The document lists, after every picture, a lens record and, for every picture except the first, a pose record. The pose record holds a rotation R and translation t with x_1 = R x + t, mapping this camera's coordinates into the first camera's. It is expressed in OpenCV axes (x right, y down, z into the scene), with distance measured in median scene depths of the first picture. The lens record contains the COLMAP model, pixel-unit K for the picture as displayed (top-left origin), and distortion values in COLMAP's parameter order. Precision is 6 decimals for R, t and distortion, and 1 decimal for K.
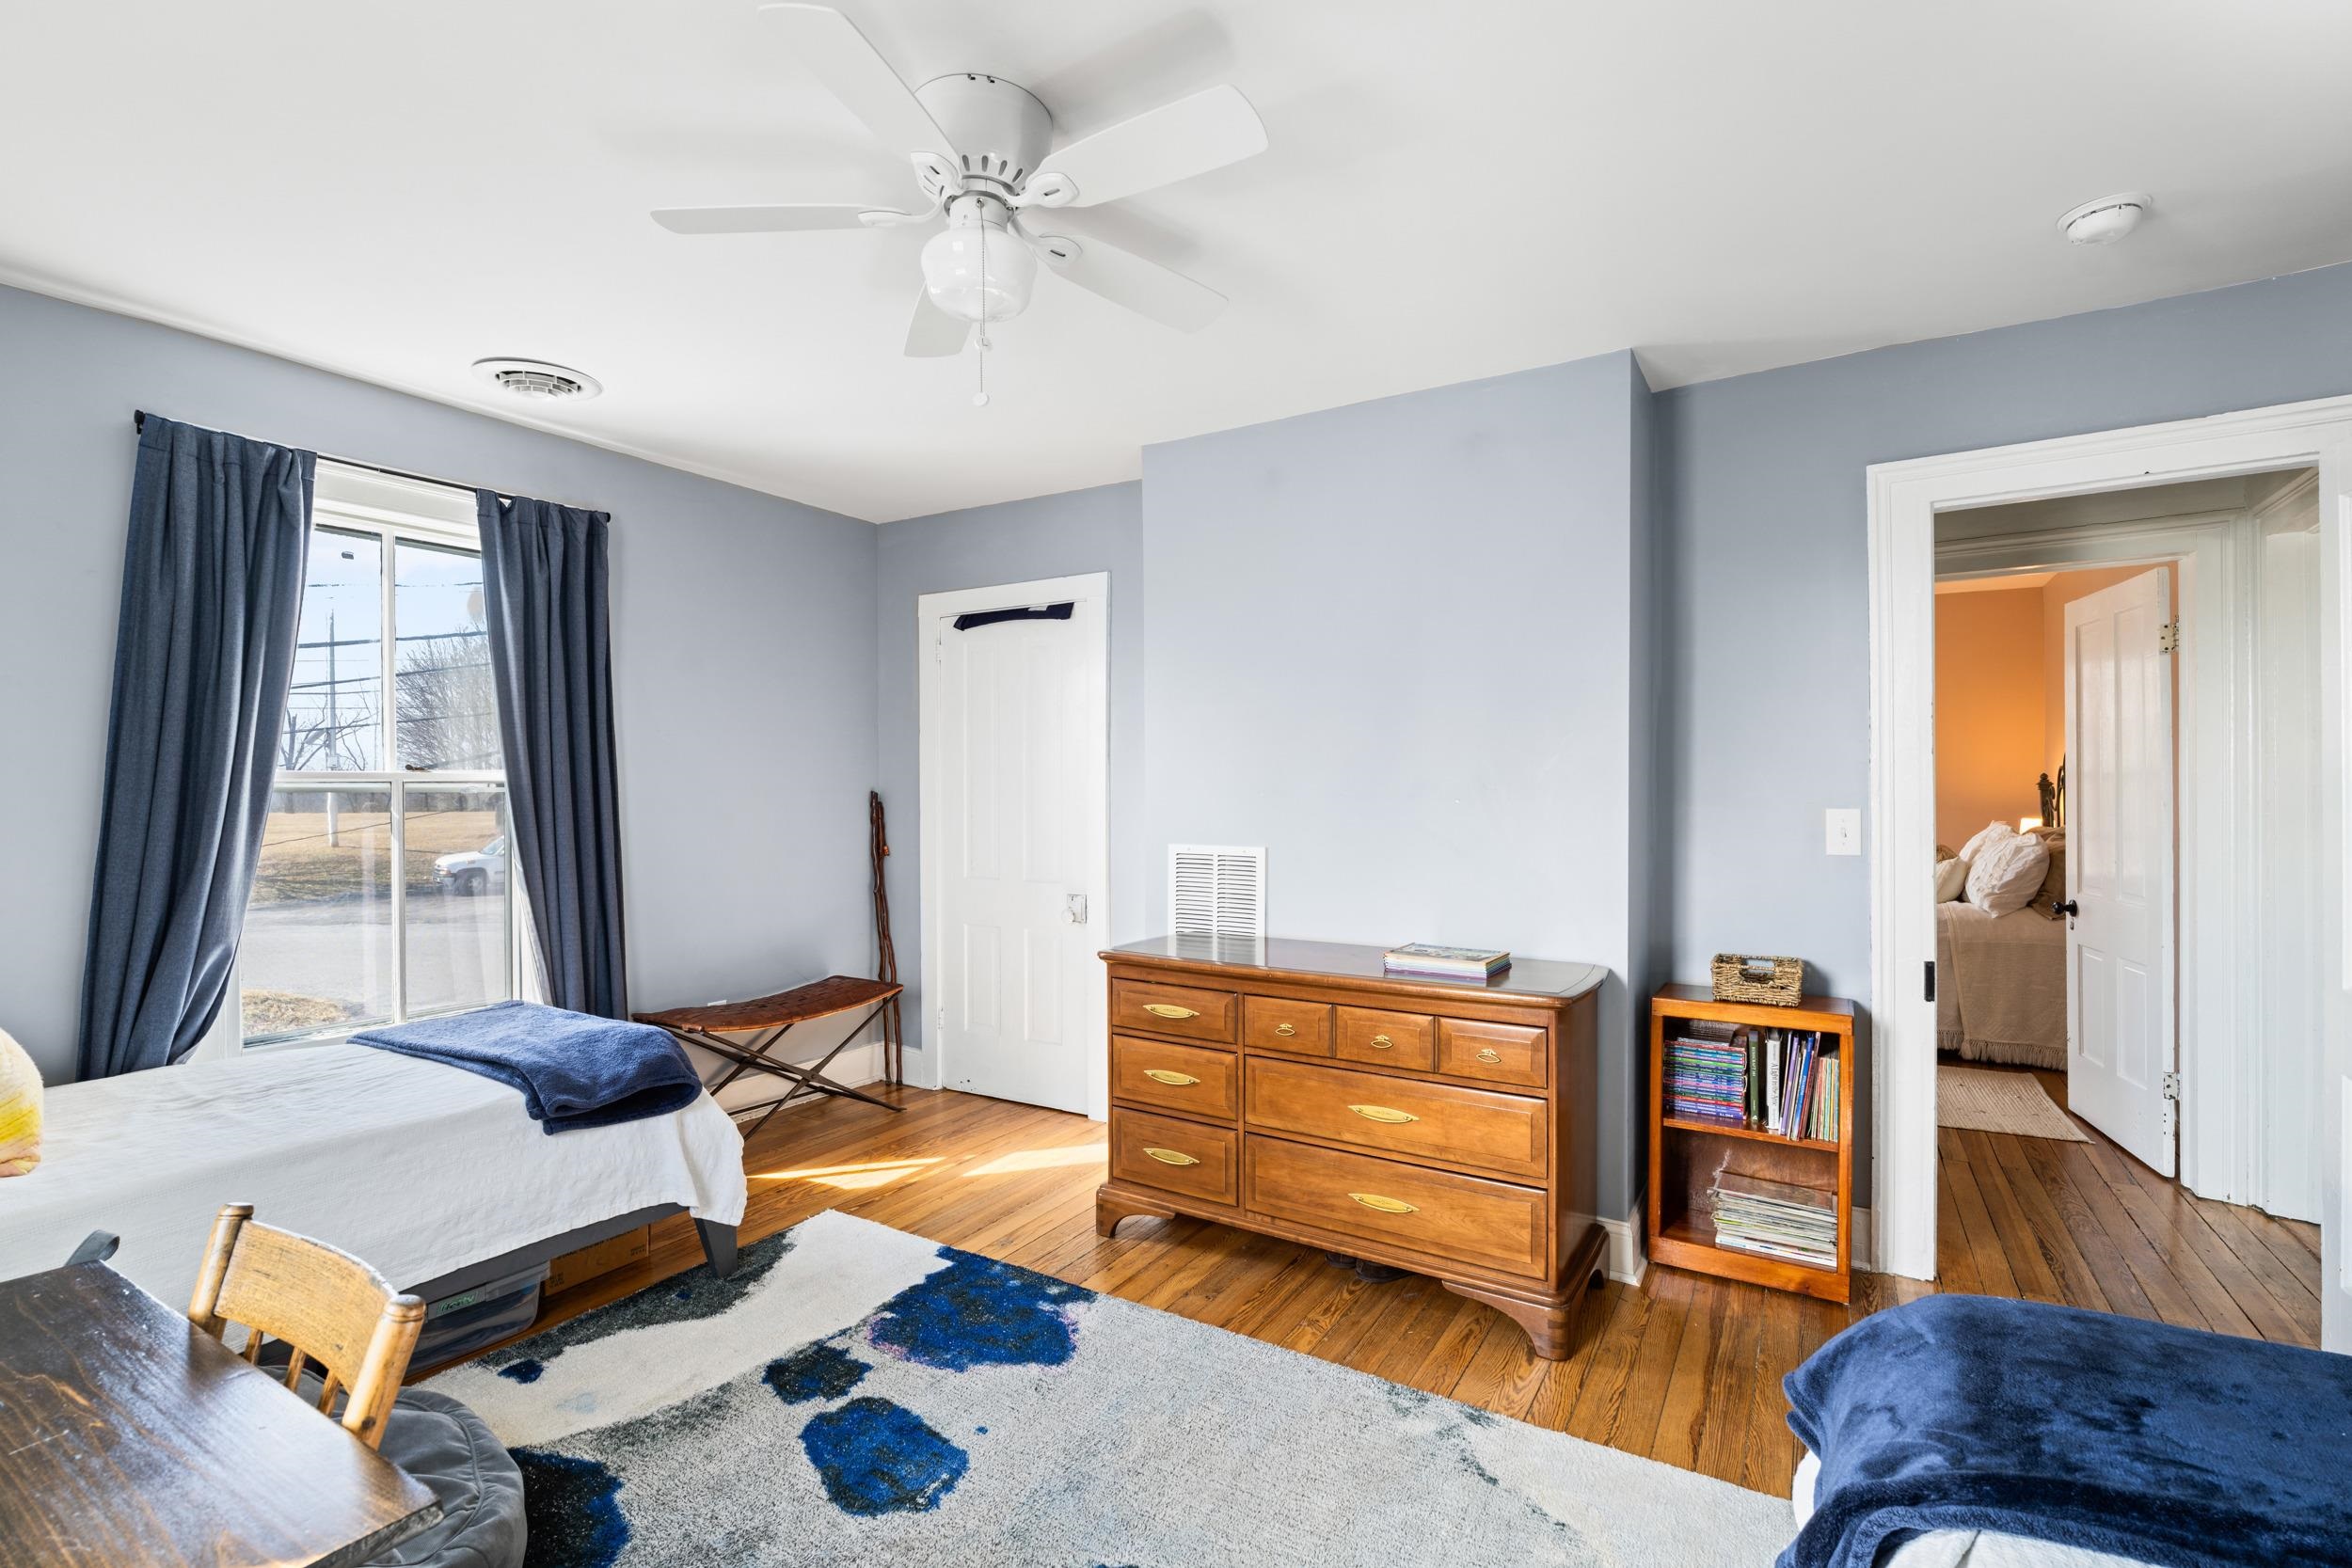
lens RADIAL K [[1056.0, 0, 1181.1], [0, 1056.0, 784.5], [0, 0, 1]] dist [-0.003662, -0.000279]
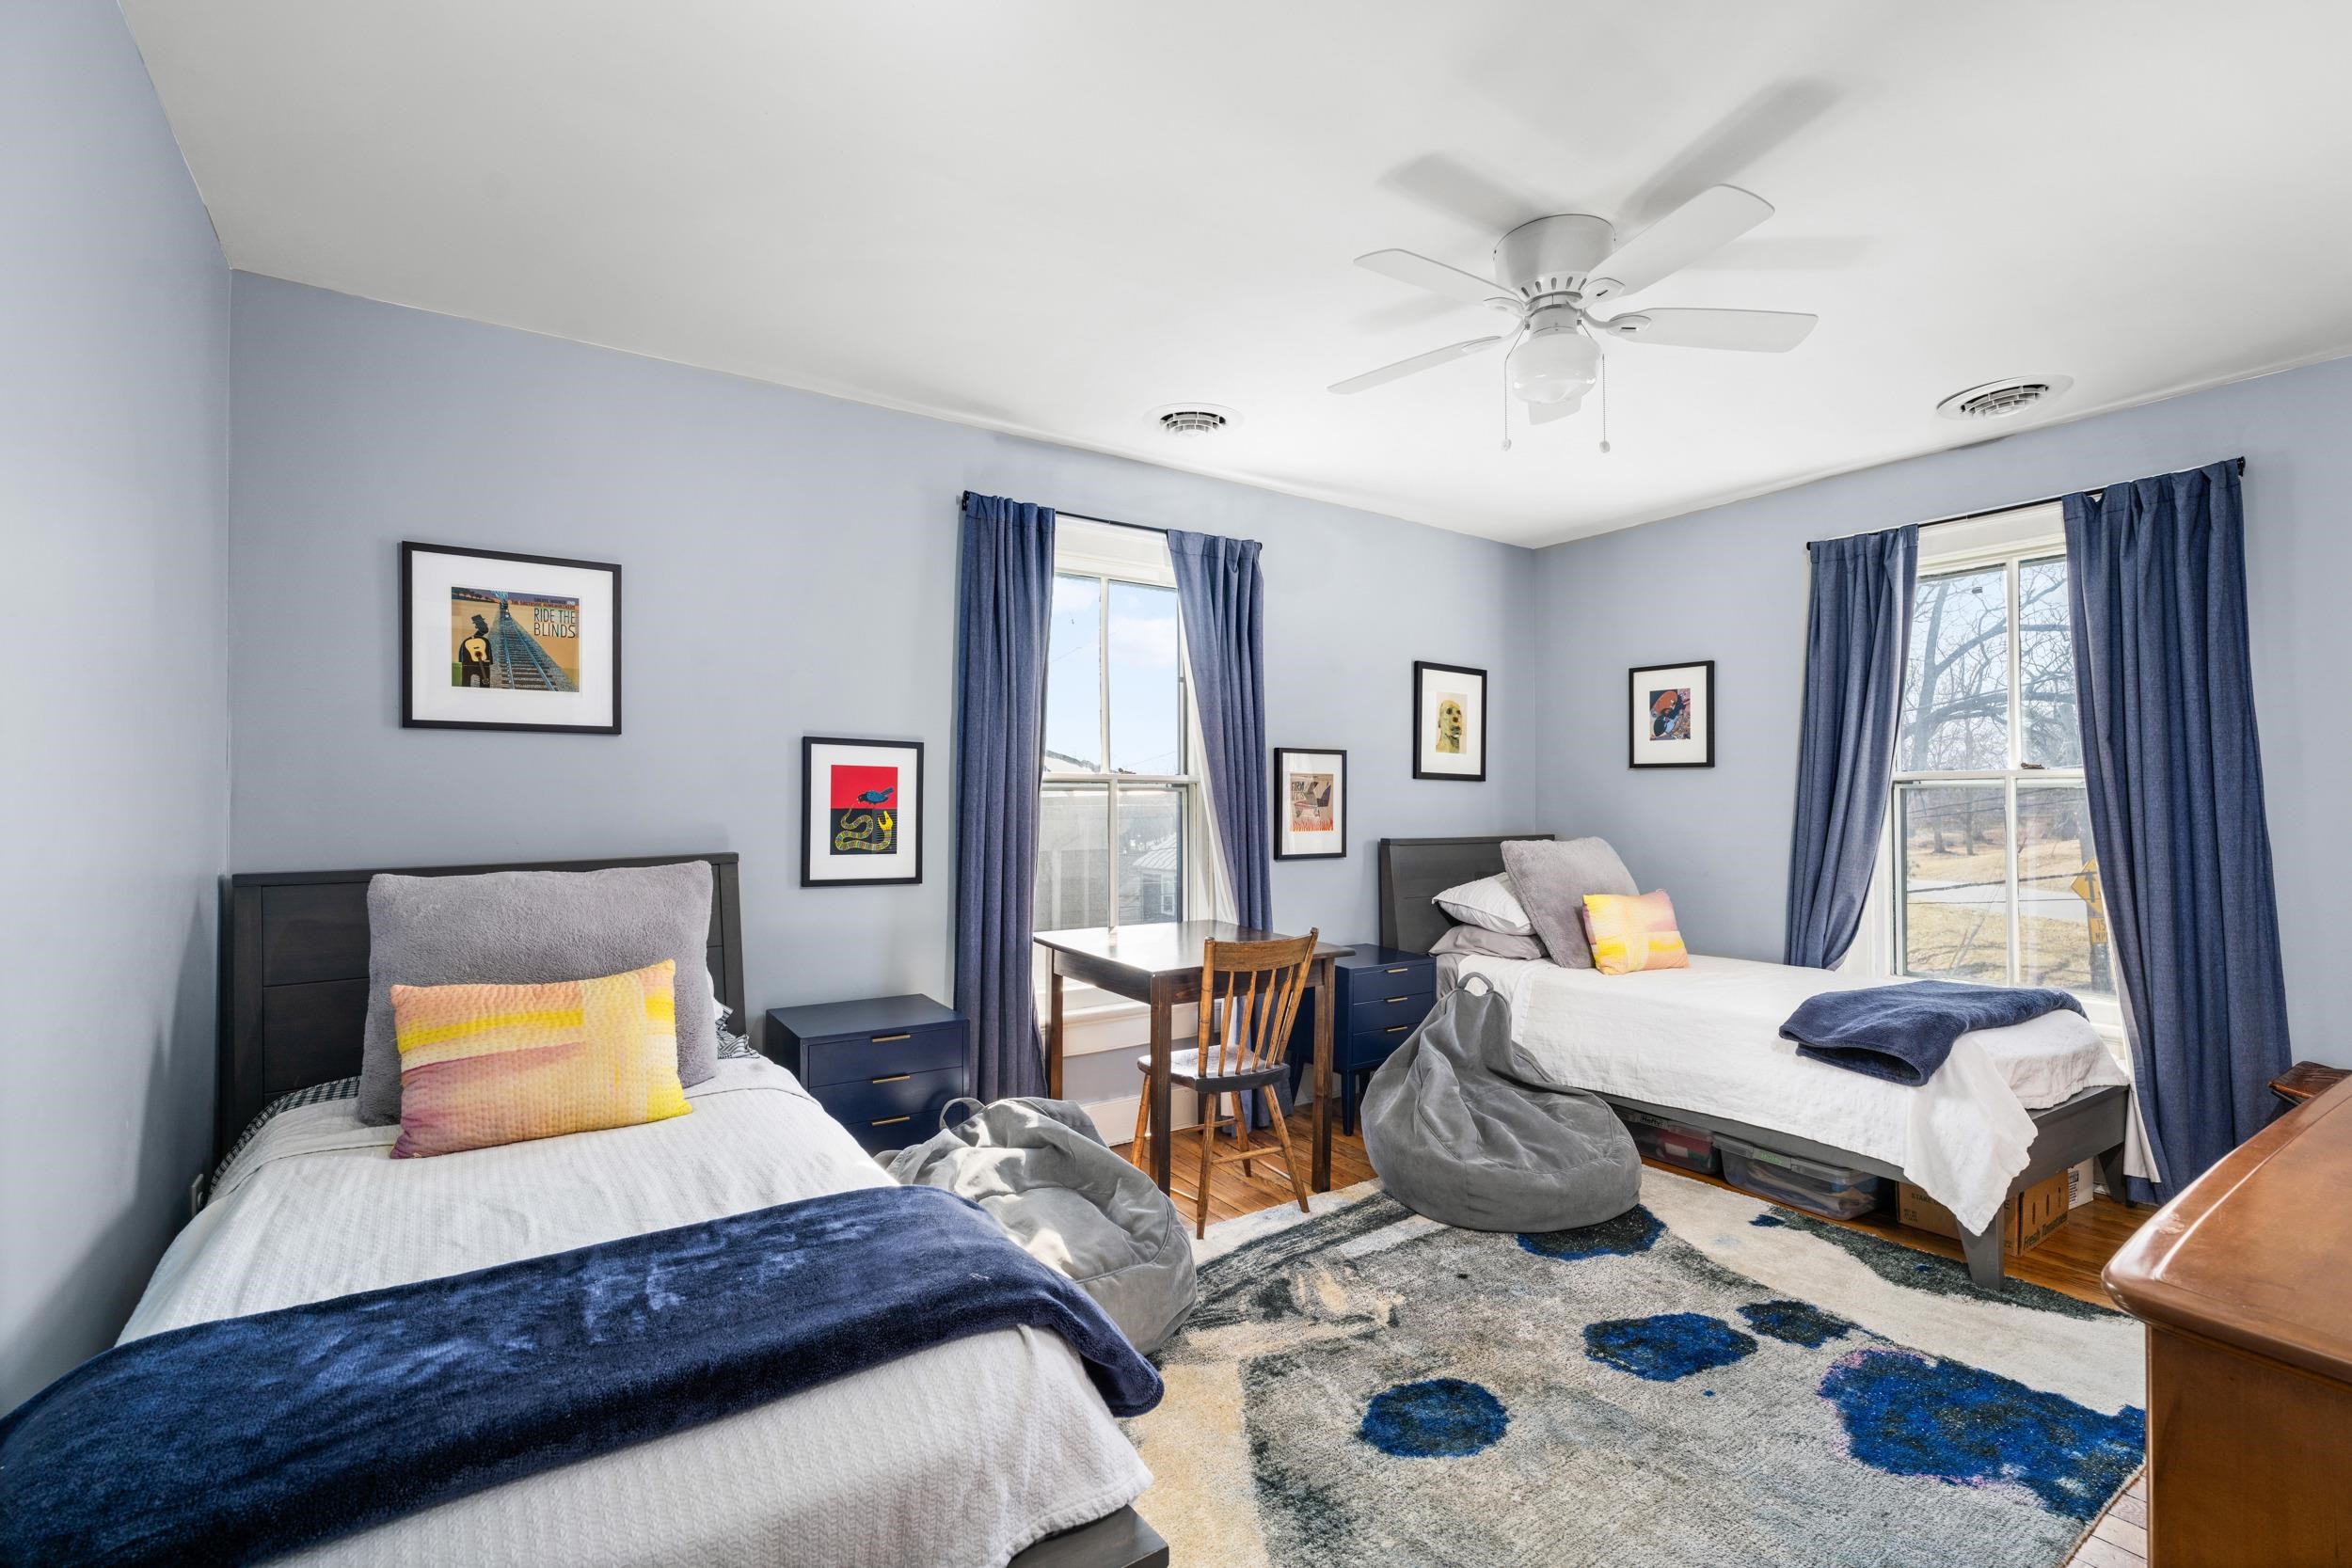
lens RADIAL K [[1056.0, 0, 1177.8], [0, 1056.0, 777.3], [0, 0, 1]] dist [-0.003662, -0.000279]
pose [[-0.407929, -0.017597, -0.912844, 0.787023], [0.001155, 0.999804, -0.019789, 0.021763], [0.913013, -0.009126, -0.407828, 0.763748]]
